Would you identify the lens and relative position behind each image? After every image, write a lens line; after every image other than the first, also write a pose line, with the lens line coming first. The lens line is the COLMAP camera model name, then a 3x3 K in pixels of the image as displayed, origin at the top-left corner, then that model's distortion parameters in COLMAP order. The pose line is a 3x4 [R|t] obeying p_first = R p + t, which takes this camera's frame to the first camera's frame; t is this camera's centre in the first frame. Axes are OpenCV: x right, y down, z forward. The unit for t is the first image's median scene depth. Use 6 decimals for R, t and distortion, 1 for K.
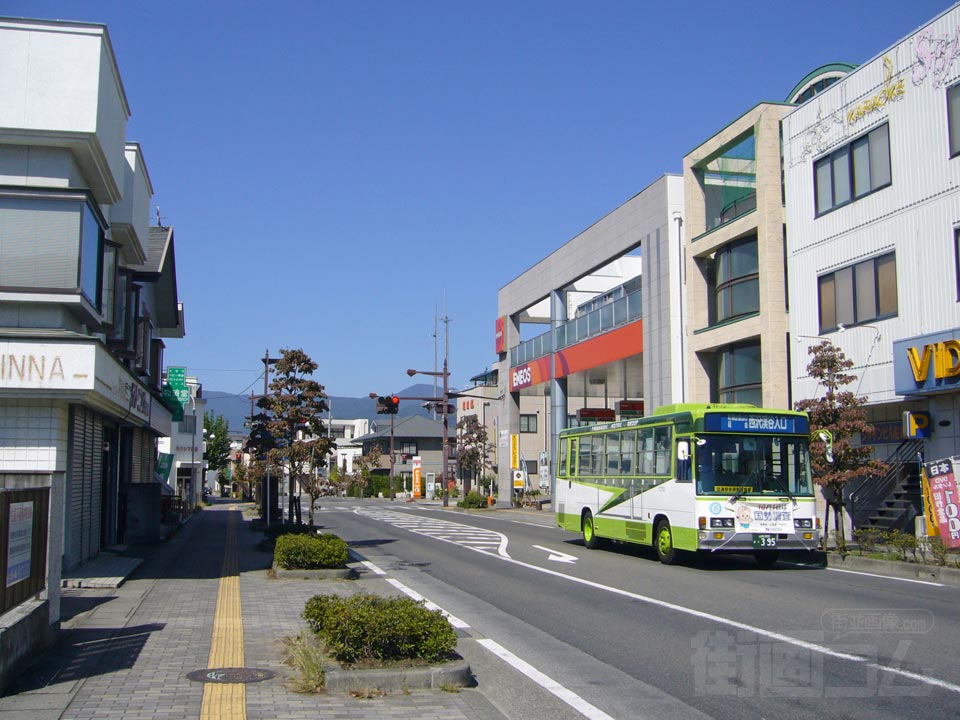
lens RADIAL K [[1039.9, 0, 475.9], [0, 1039.9, 359.1], [0, 0, 1]] dist [-0.056977, 0.000000]
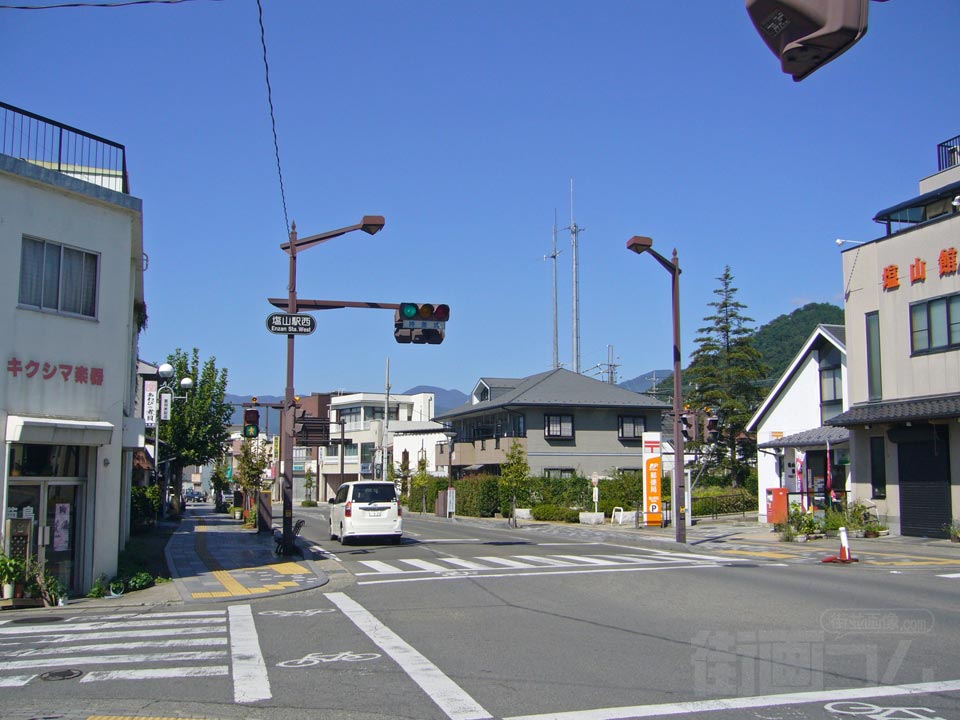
lens RADIAL K [[1039.9, 0, 481.2], [0, 1039.9, 359.0], [0, 0, 1]] dist [-0.056977, 0.000000]
pose [[0.999996, 0.001695, 0.002287, -0.151485], [-0.001692, 0.999998, -0.001243, 0.073118], [-0.002289, 0.001239, 0.999997, 0.646967]]
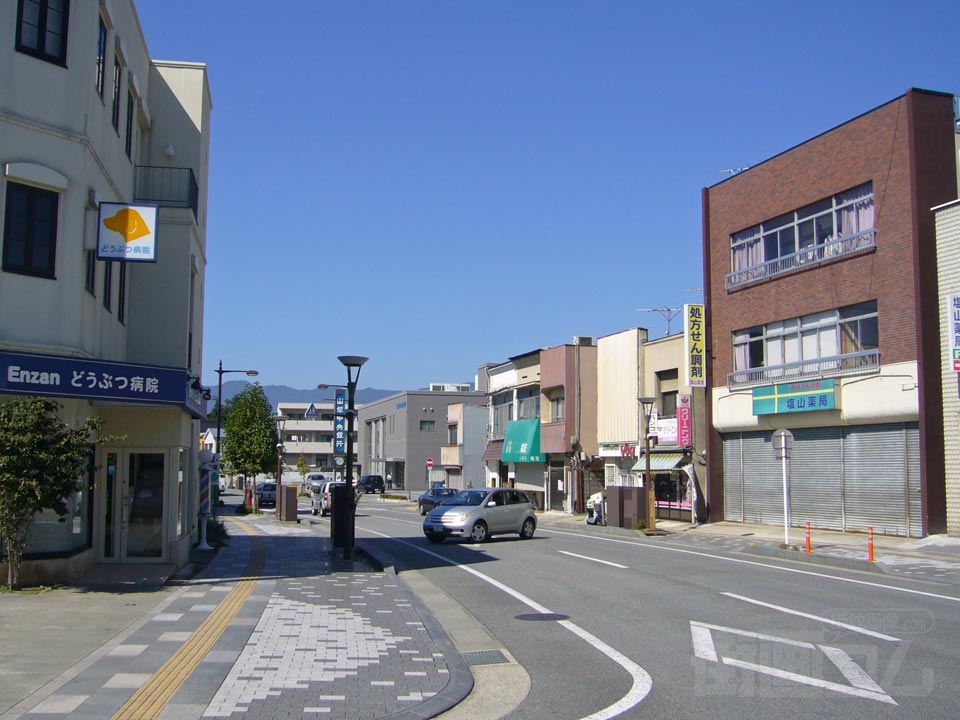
lens RADIAL K [[1039.9, 0, 483.4], [0, 1039.9, 363.1], [0, 0, 1]] dist [-0.056977, 0.000000]
pose [[0.968454, -0.022205, -0.248199, -0.434587], [0.024709, 0.999670, 0.006980, 0.209414], [0.247962, -0.012892, 0.968684, 1.742198]]
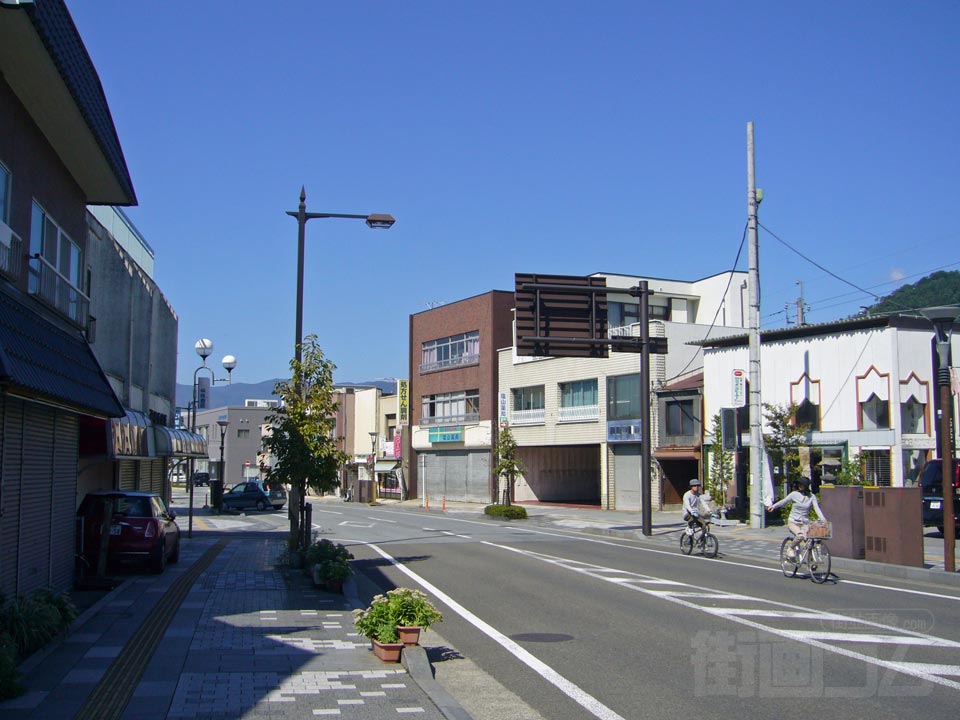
lens RADIAL K [[1039.9, 0, 475.7], [0, 1039.9, 359.3], [0, 0, 1]] dist [-0.056977, 0.000000]
pose [[0.997085, -0.007371, -0.075945, -0.334337], [0.008259, 0.999901, 0.011379, 0.162793], [0.075854, -0.011973, 0.997047, 1.376335]]
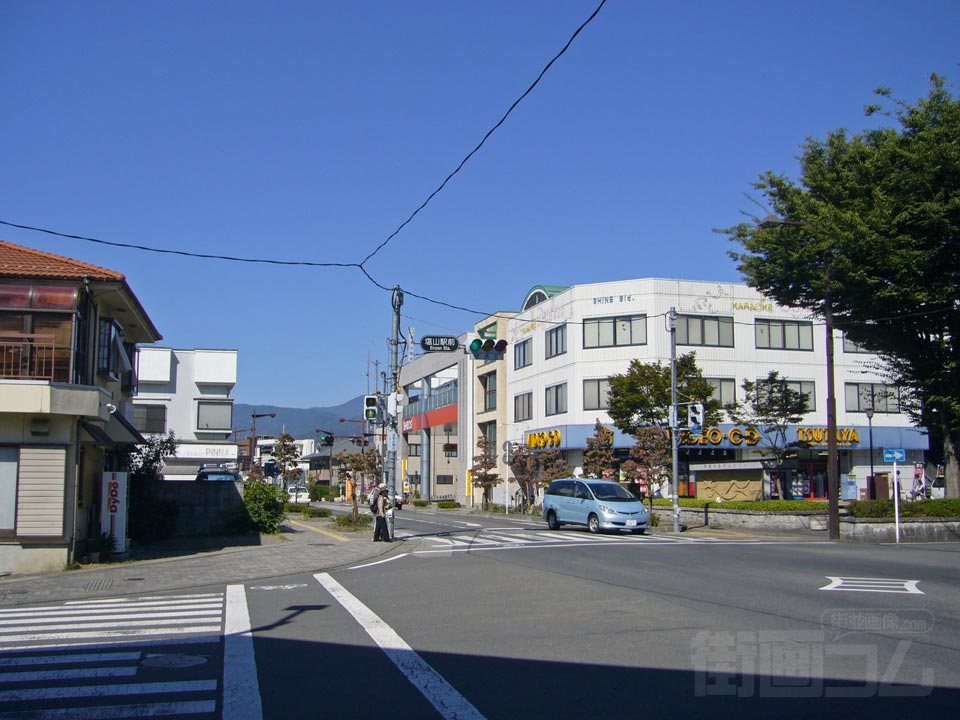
lens RADIAL K [[1039.9, 0, 474.8], [0, 1039.9, 366.6], [0, 0, 1]] dist [-0.056977, 0.000000]
pose [[0.998709, 0.004150, 0.050621, 0.048243], [-0.003978, 0.999986, -0.003490, -0.051759], [-0.050635, 0.003285, 0.998712, -0.484077]]
